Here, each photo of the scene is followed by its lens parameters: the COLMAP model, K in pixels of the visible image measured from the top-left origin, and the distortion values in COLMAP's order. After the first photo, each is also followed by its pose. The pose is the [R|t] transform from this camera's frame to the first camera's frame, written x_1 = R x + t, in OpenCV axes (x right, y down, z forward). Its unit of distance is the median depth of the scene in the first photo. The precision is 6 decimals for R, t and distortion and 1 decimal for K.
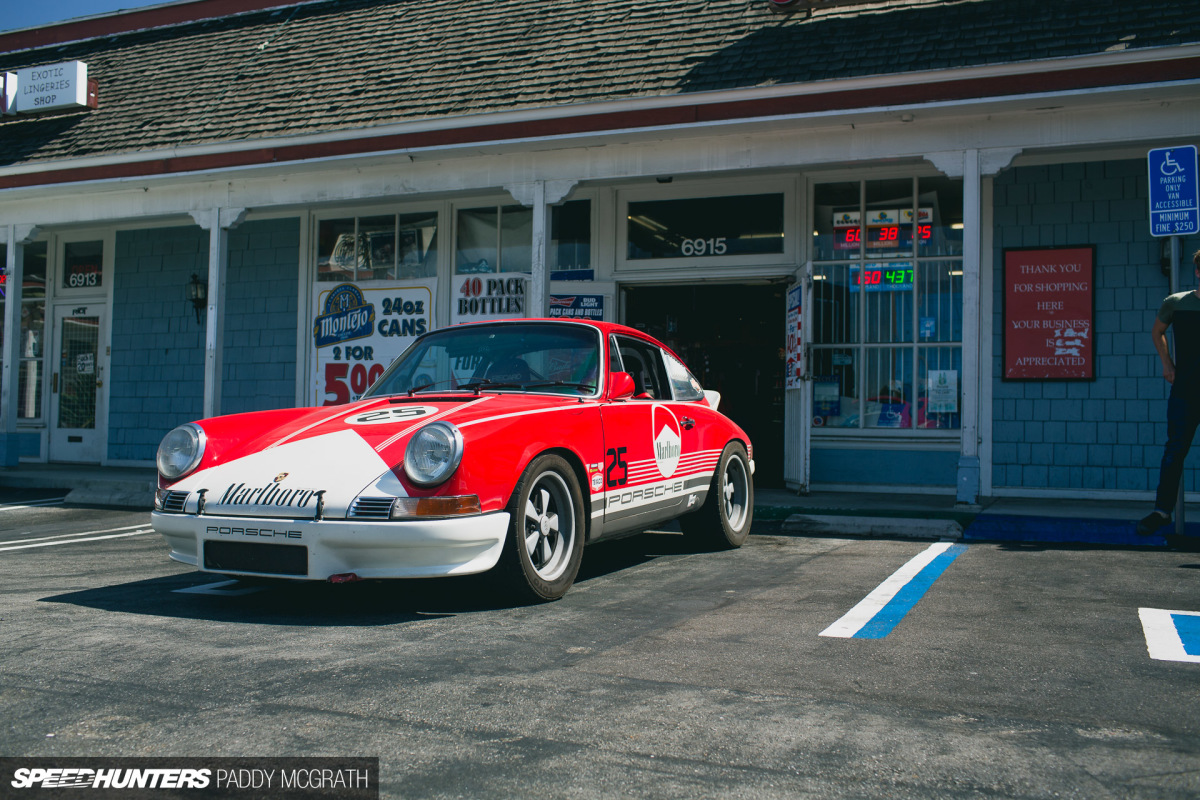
lens RADIAL K [[1202.5, 0, 598.8], [0, 1202.5, 398.9], [0, 0, 1]] dist [-0.079052, 0.000000]
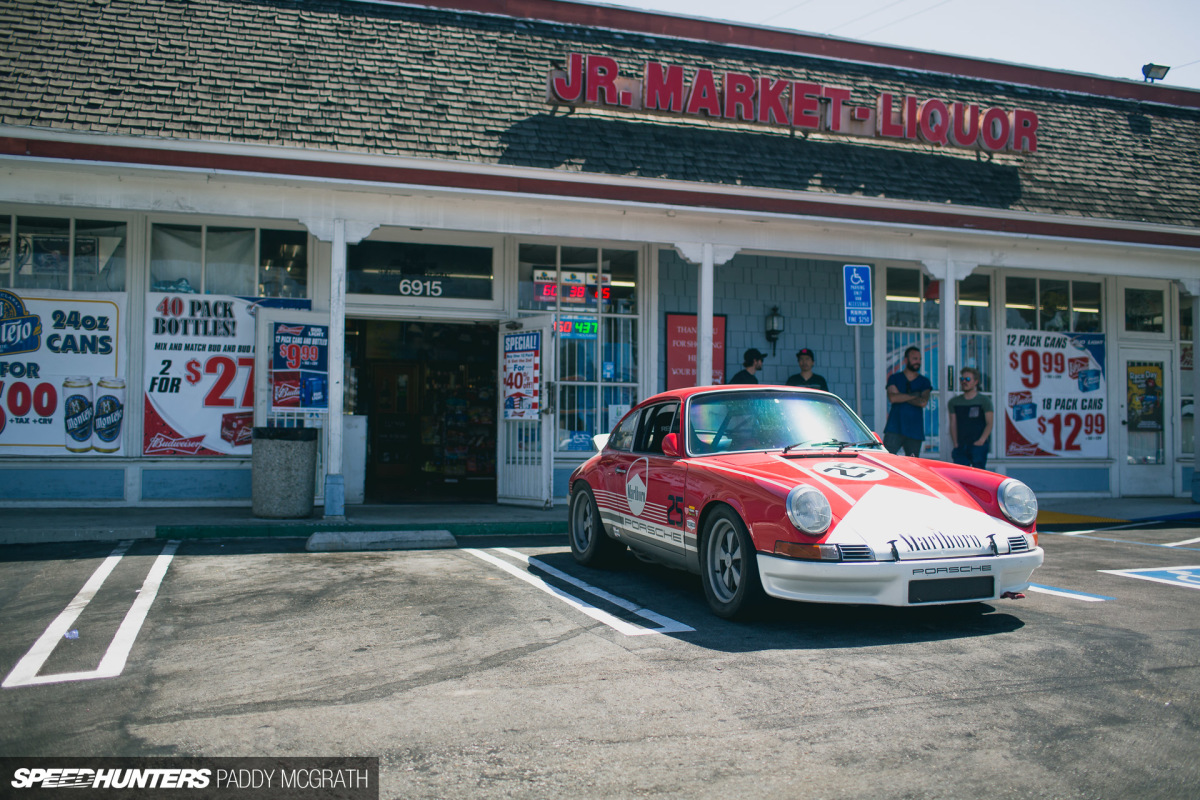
lens RADIAL K [[1202.5, 0, 591.7], [0, 1202.5, 397.6], [0, 0, 1]] dist [-0.079052, 0.000000]
pose [[0.736905, 0.012009, 0.675890, -0.515147], [-0.018742, 0.999821, 0.002669, -0.030114], [-0.675736, -0.014634, 0.736998, 0.075077]]
